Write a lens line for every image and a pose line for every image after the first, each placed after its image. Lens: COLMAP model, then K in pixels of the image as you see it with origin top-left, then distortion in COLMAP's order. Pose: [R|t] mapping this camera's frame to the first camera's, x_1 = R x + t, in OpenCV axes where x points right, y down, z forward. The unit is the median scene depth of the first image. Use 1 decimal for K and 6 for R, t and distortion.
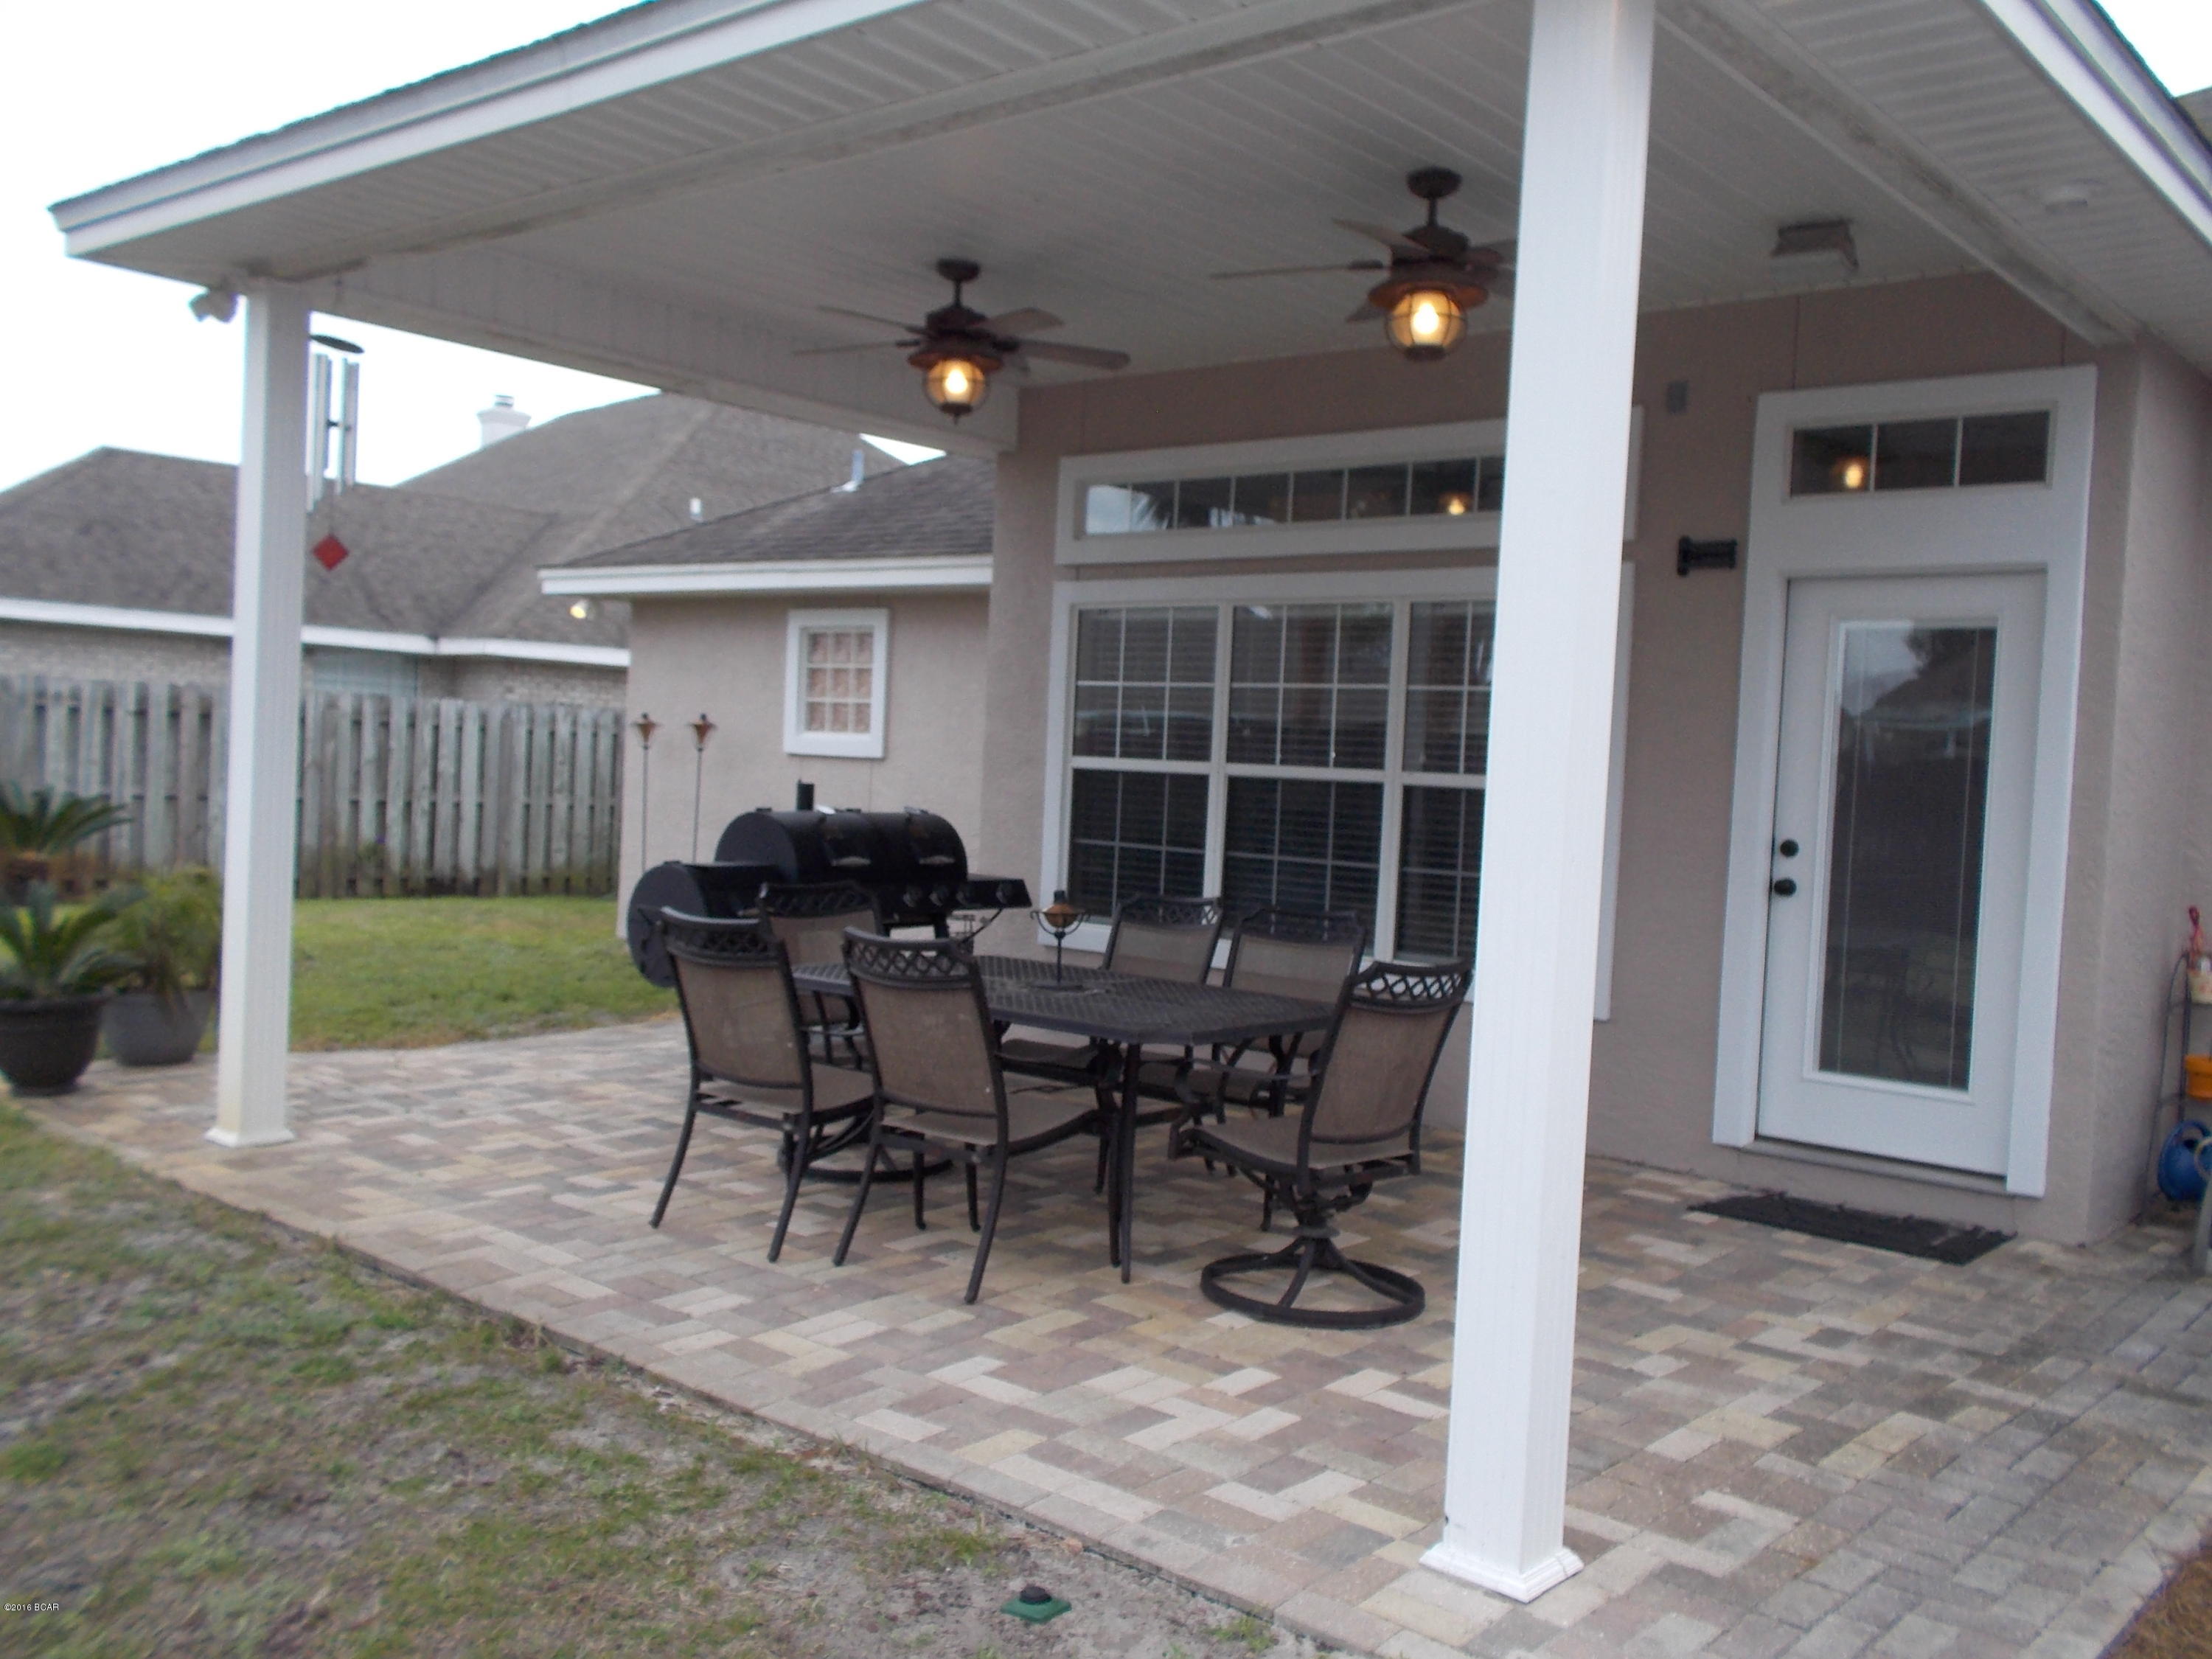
lens RADIAL K [[1946.6, 0, 1104.0], [0, 1946.6, 856.7], [0, 0, 1]] dist [0.066830, -0.160303]
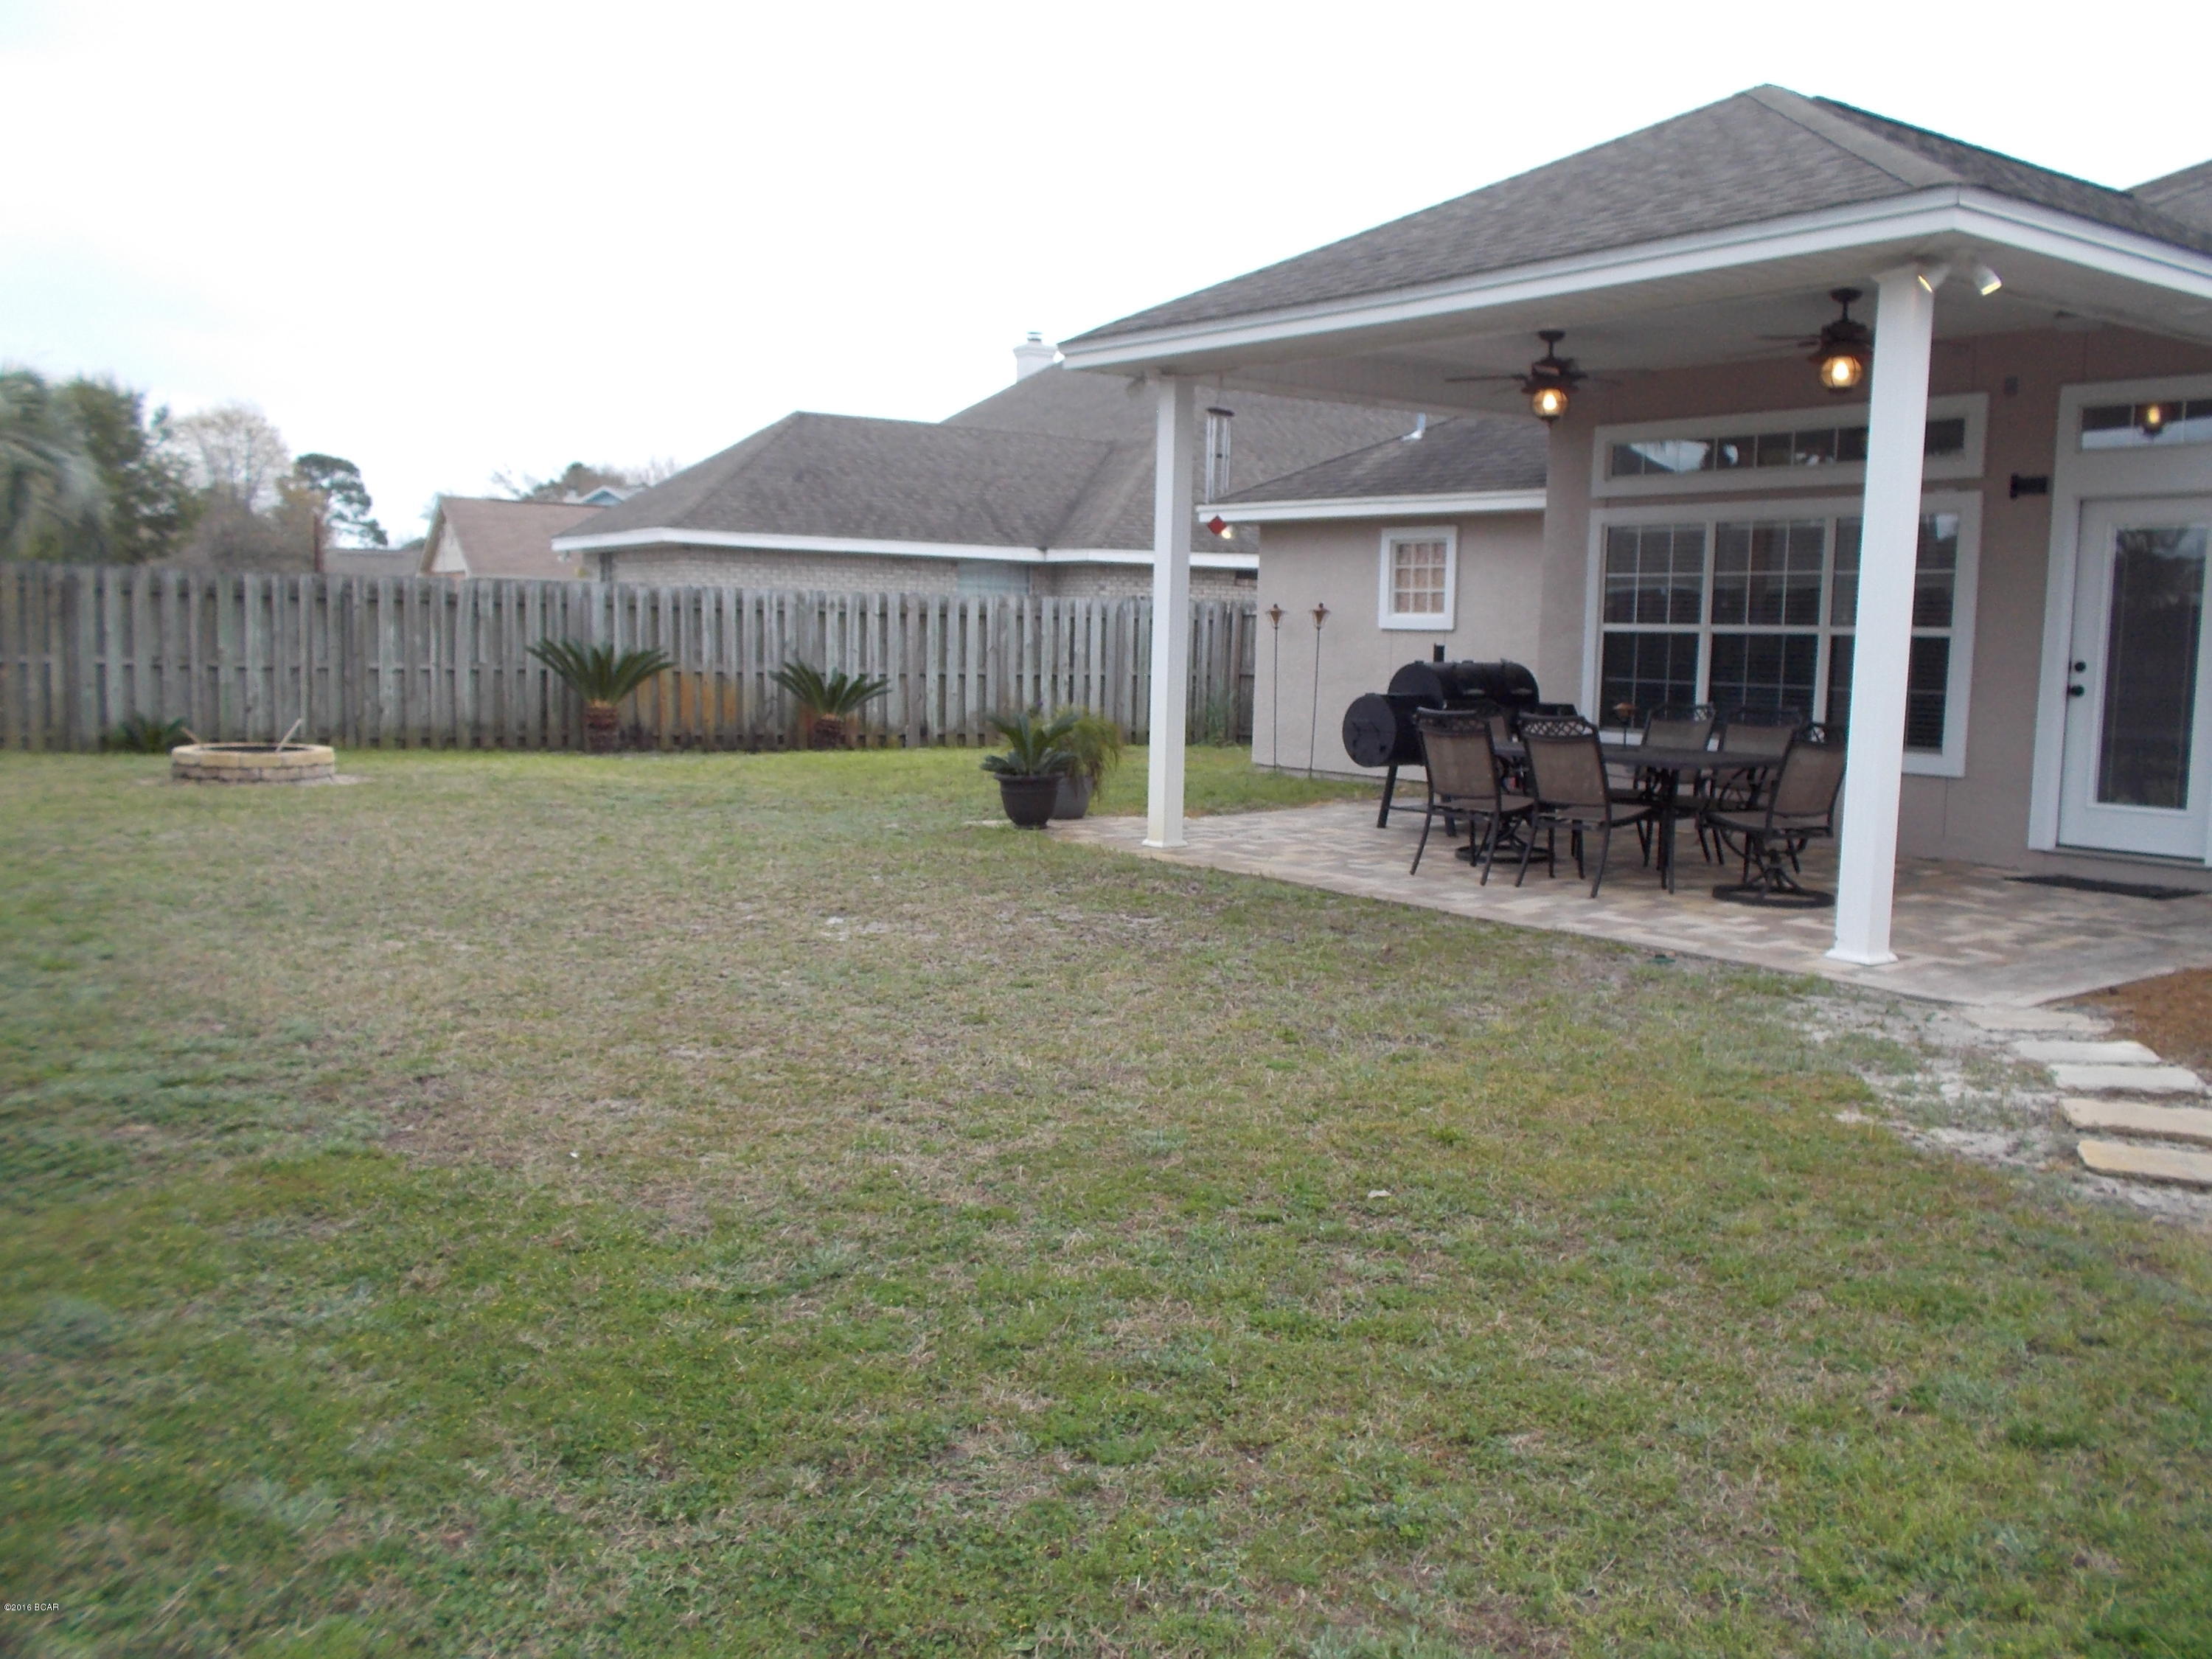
lens RADIAL K [[1946.6, 0, 1104.0], [0, 1946.6, 856.7], [0, 0, 1]] dist [0.066830, -0.160303]
pose [[0.977253, -0.004563, -0.212030, -0.075372], [0.017713, 0.998031, 0.060165, 0.031885], [0.211338, -0.062552, 0.975409, -0.596249]]
